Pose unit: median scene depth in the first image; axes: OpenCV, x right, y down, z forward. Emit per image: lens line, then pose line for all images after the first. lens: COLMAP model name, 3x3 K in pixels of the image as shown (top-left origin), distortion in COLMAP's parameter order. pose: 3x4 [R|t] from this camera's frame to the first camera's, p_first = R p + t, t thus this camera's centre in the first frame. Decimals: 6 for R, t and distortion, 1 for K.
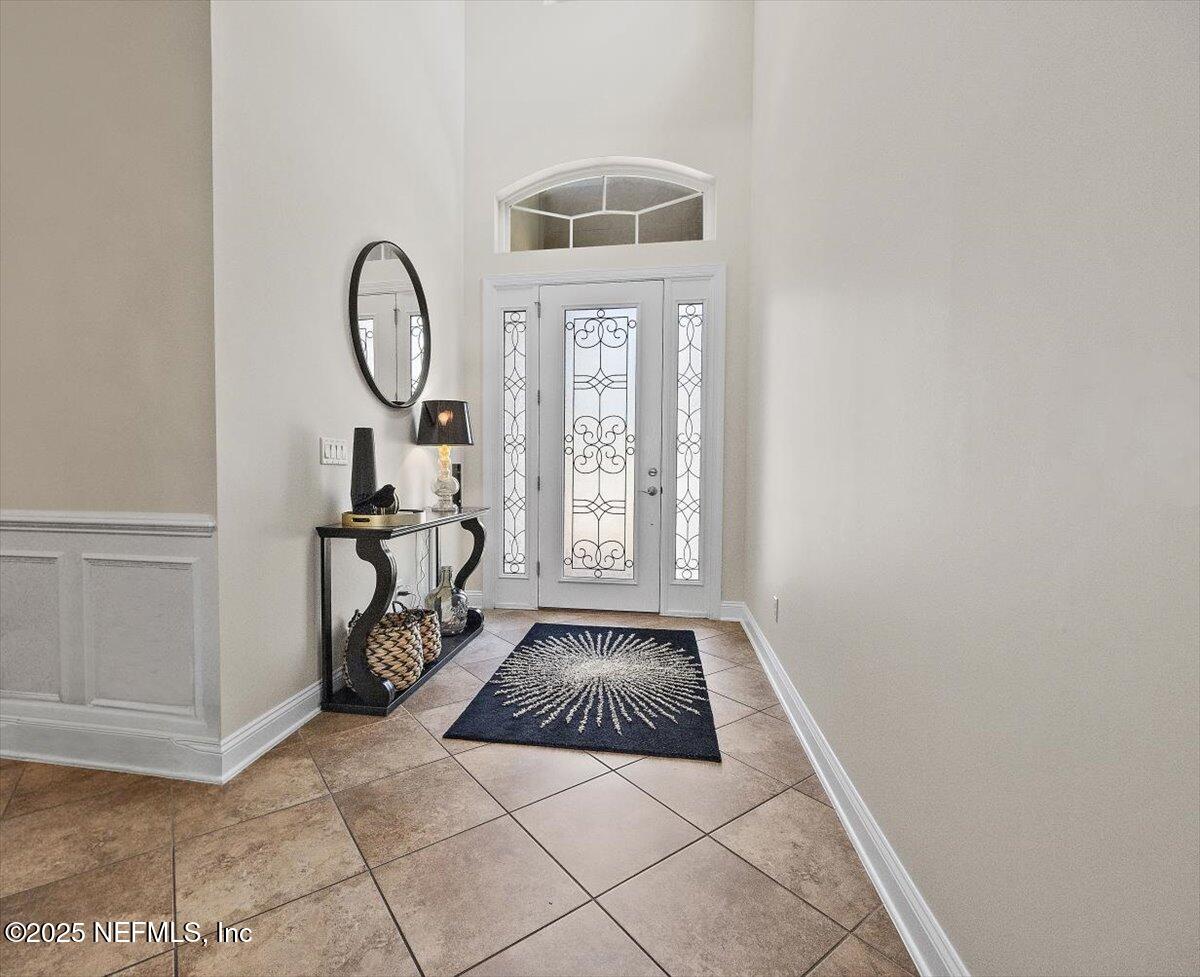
lens RADIAL K [[574.8, 0, 559.2], [0, 574.8, 494.7], [0, 0, 1]] dist [0.020161, -0.000173]
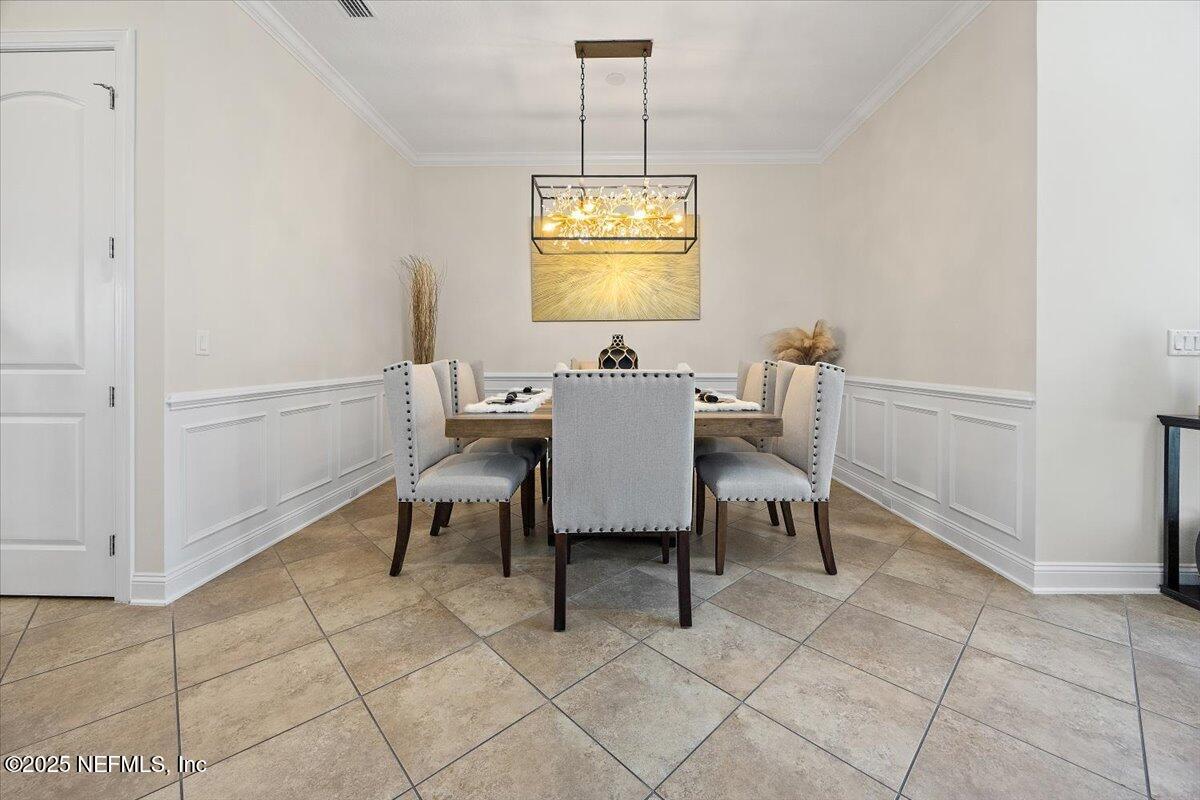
lens RADIAL K [[469.9, 0, 597.3], [0, 469.9, 357.0], [0, 0, 1]] dist [-0.000957, -0.000177]
pose [[0.150457, -0.001028, -0.988616, 0.186840], [-0.052306, 0.998591, -0.008999, 0.007854], [0.987232, 0.053065, 0.150191, -0.102148]]
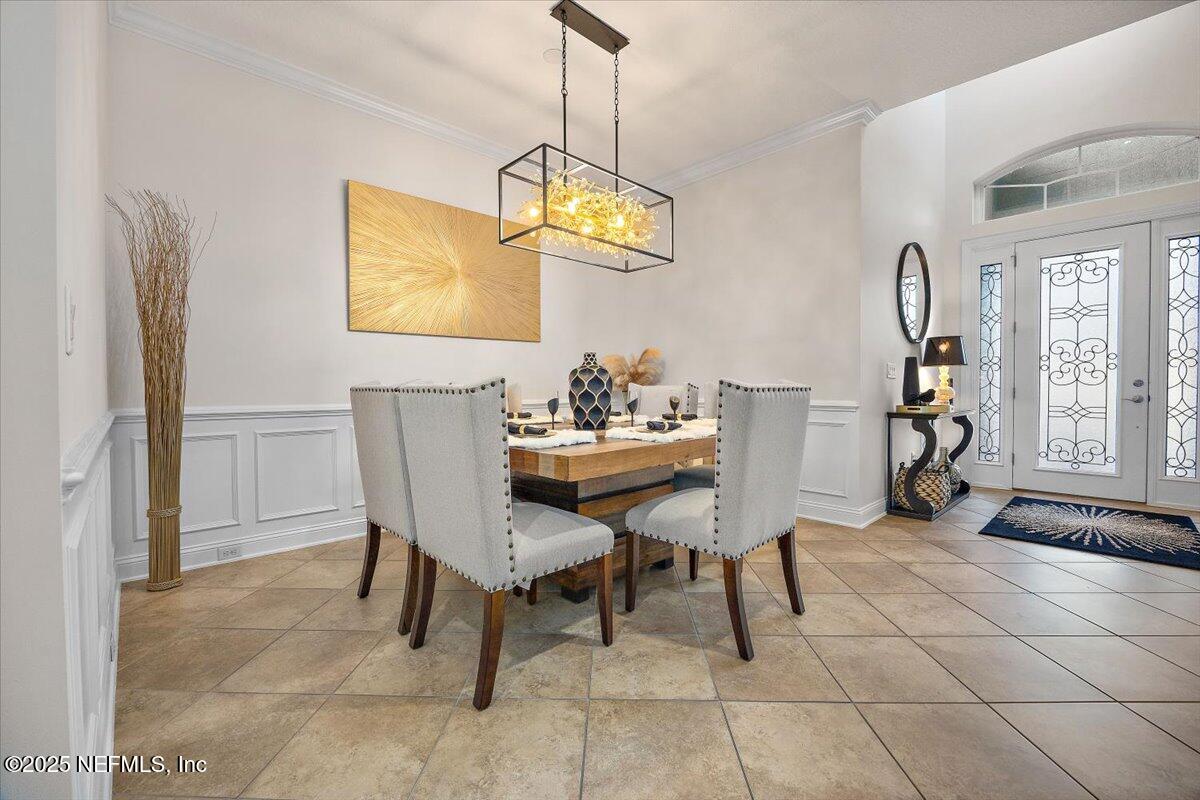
lens RADIAL K [[509.2, 0, 600.0], [0, 509.2, 400.0], [0, 0, 1]] dist [-0.002983, -0.000584]
pose [[0.811240, 0.006128, -0.584681, -0.148017], [-0.023122, 0.999499, -0.021606, 0.050488], [0.584255, 0.031047, 0.810976, -0.580749]]
